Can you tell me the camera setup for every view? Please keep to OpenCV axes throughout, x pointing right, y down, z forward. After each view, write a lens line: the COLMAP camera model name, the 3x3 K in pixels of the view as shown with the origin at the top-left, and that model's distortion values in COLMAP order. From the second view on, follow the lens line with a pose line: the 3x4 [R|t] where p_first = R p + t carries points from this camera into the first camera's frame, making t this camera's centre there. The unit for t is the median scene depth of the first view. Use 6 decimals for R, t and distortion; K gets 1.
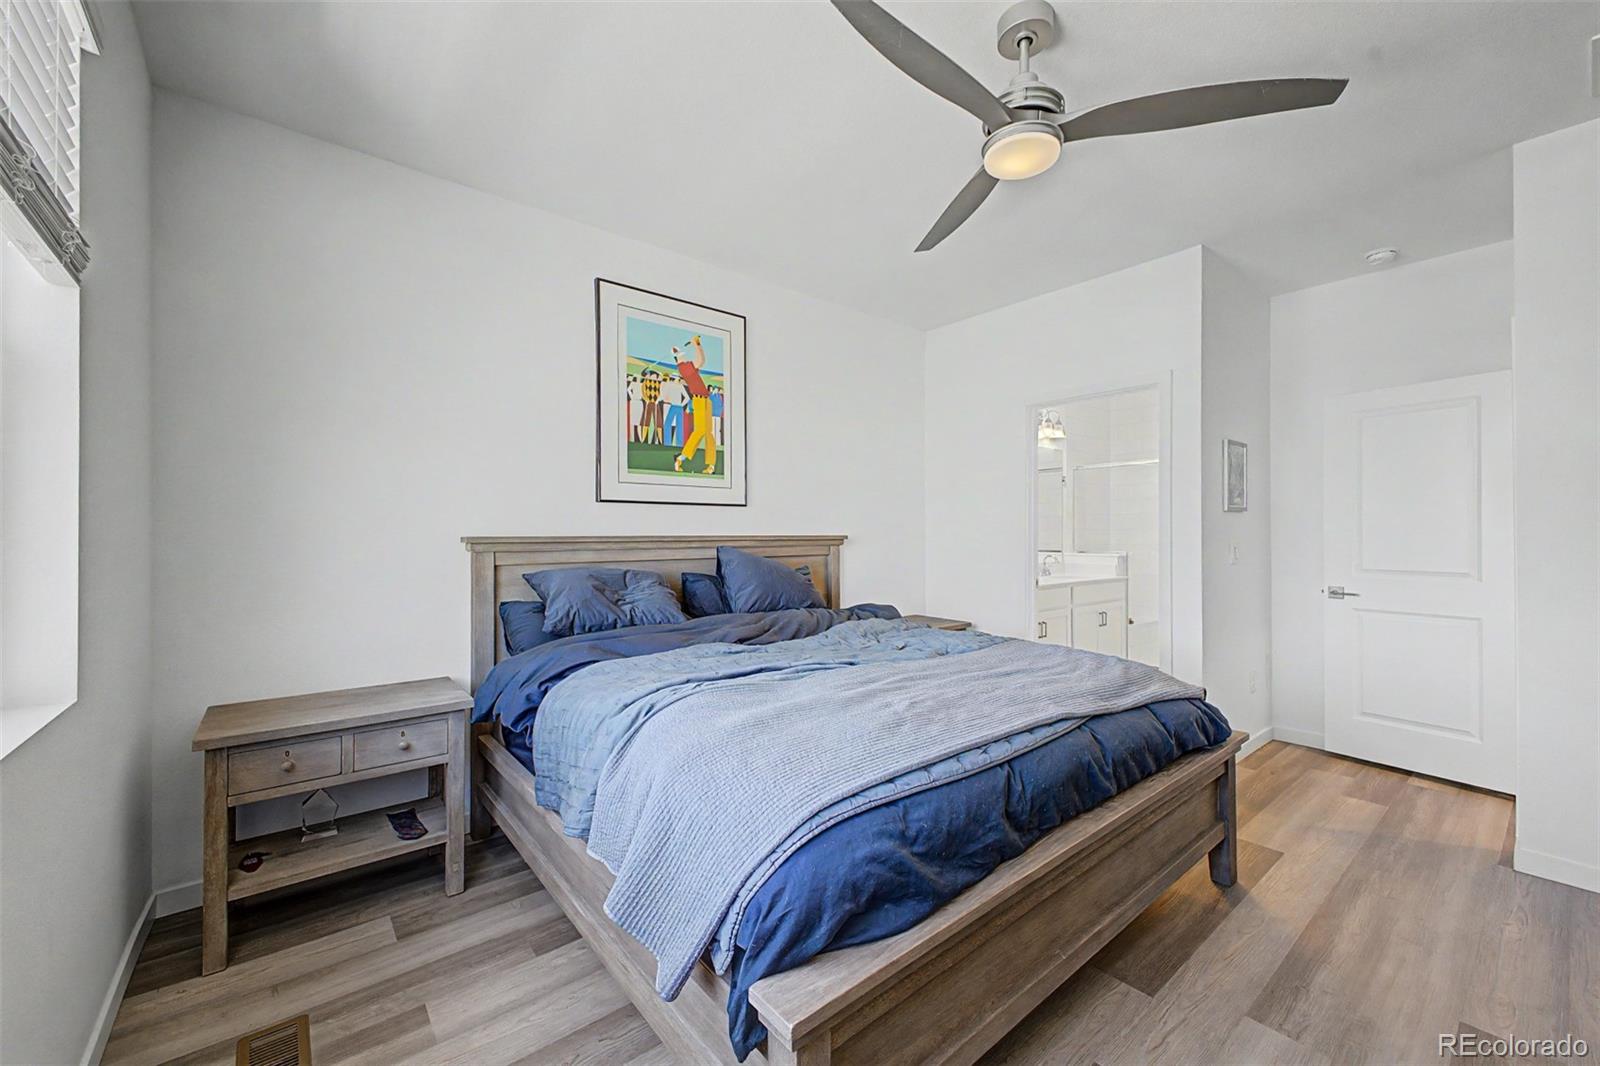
lens RADIAL K [[635.5, 0, 798.7], [0, 635.5, 527.7], [0, 0, 1]] dist [0.013313, -0.003338]
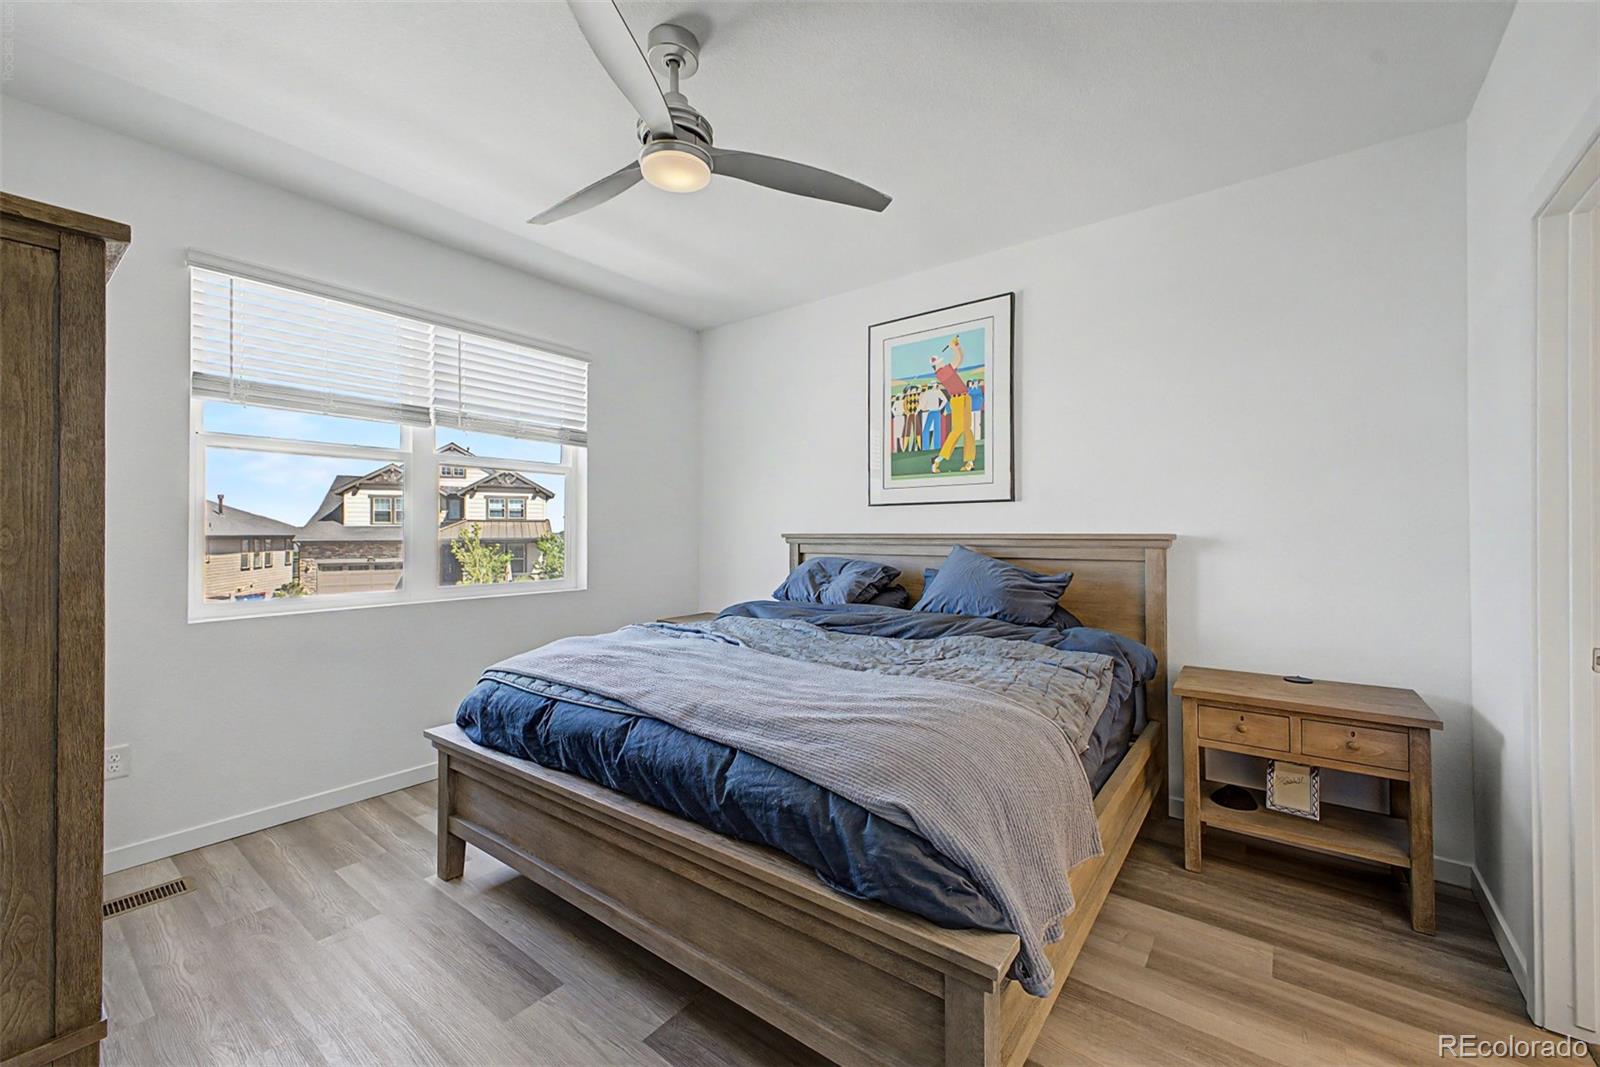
lens RADIAL K [[635.5, 0, 798.7], [0, 635.5, 528.2], [0, 0, 1]] dist [0.013313, -0.003338]
pose [[0.223449, -0.008435, -0.974679, 0.809298], [0.013042, 0.999899, -0.005663, 0.006924], [0.974628, -0.011447, 0.223536, 0.552055]]
